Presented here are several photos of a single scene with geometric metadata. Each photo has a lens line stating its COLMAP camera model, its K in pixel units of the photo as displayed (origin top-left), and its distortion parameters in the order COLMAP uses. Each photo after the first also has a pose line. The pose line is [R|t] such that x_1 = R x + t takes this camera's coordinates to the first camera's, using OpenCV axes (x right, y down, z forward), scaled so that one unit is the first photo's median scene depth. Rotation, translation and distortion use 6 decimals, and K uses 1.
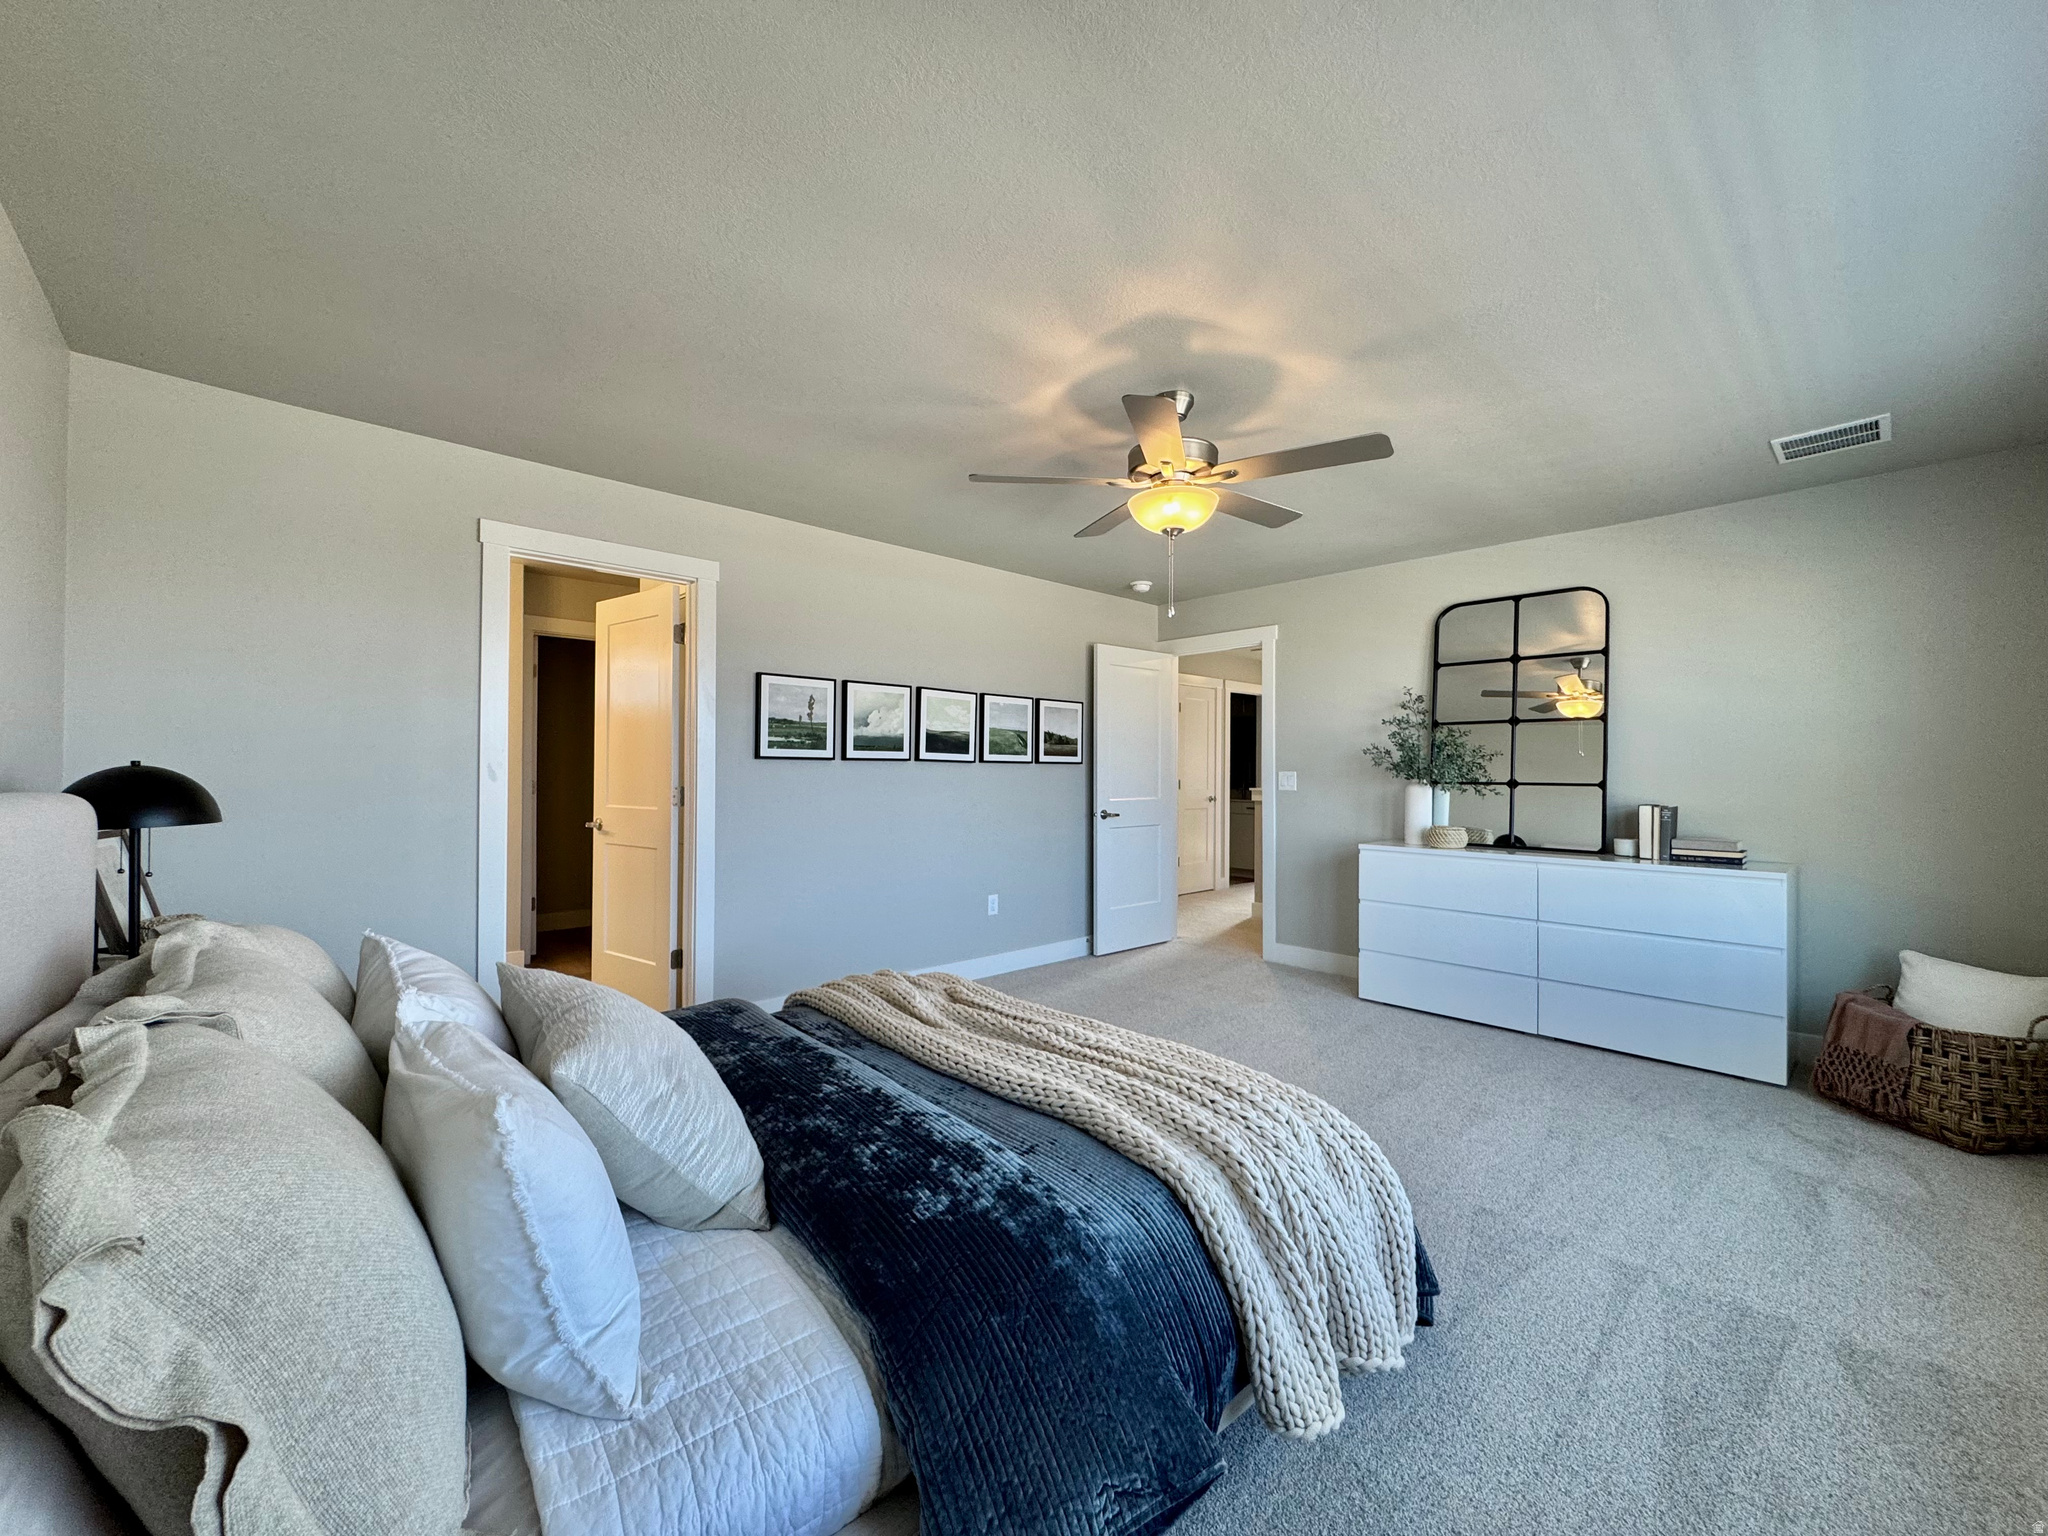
lens RADIAL K [[823.2, 0, 1027.6], [0, 823.2, 768.3], [0, 0, 1]] dist [-0.000056, -0.000346]
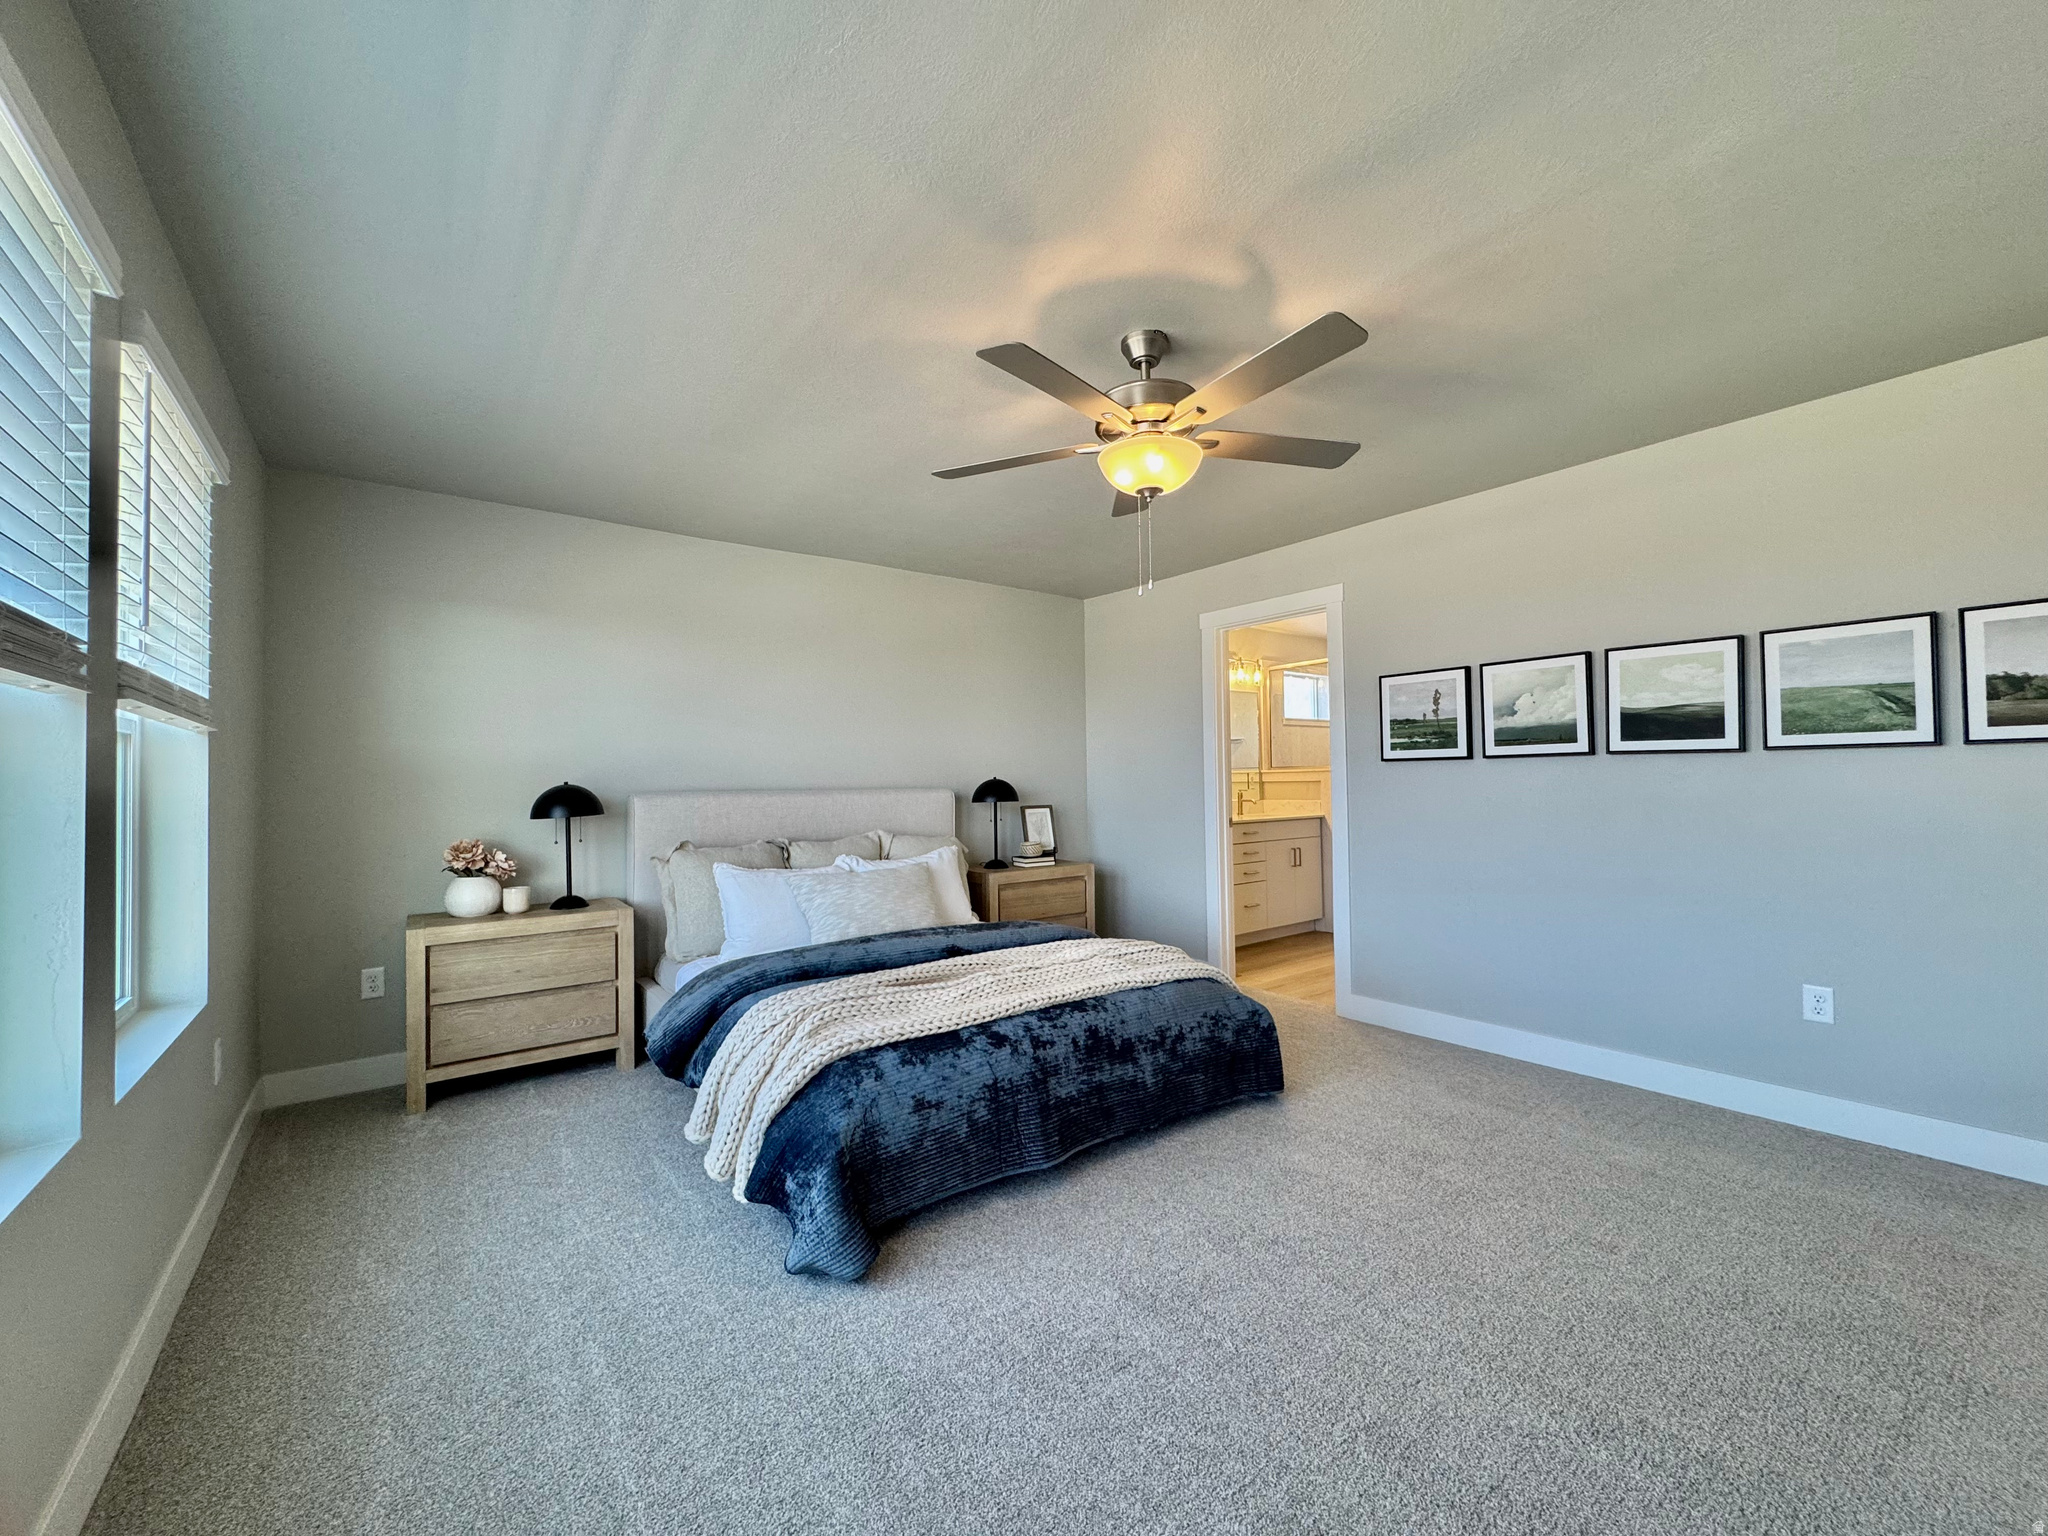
lens RADIAL K [[823.2, 0, 1033.2], [0, 823.2, 760.8], [0, 0, 1]] dist [-0.000056, -0.000346]
pose [[-0.091974, -0.022039, -0.995517, 0.655963], [0.028710, 0.999281, -0.024775, 0.000152], [0.995347, -0.030860, -0.091275, 0.610517]]
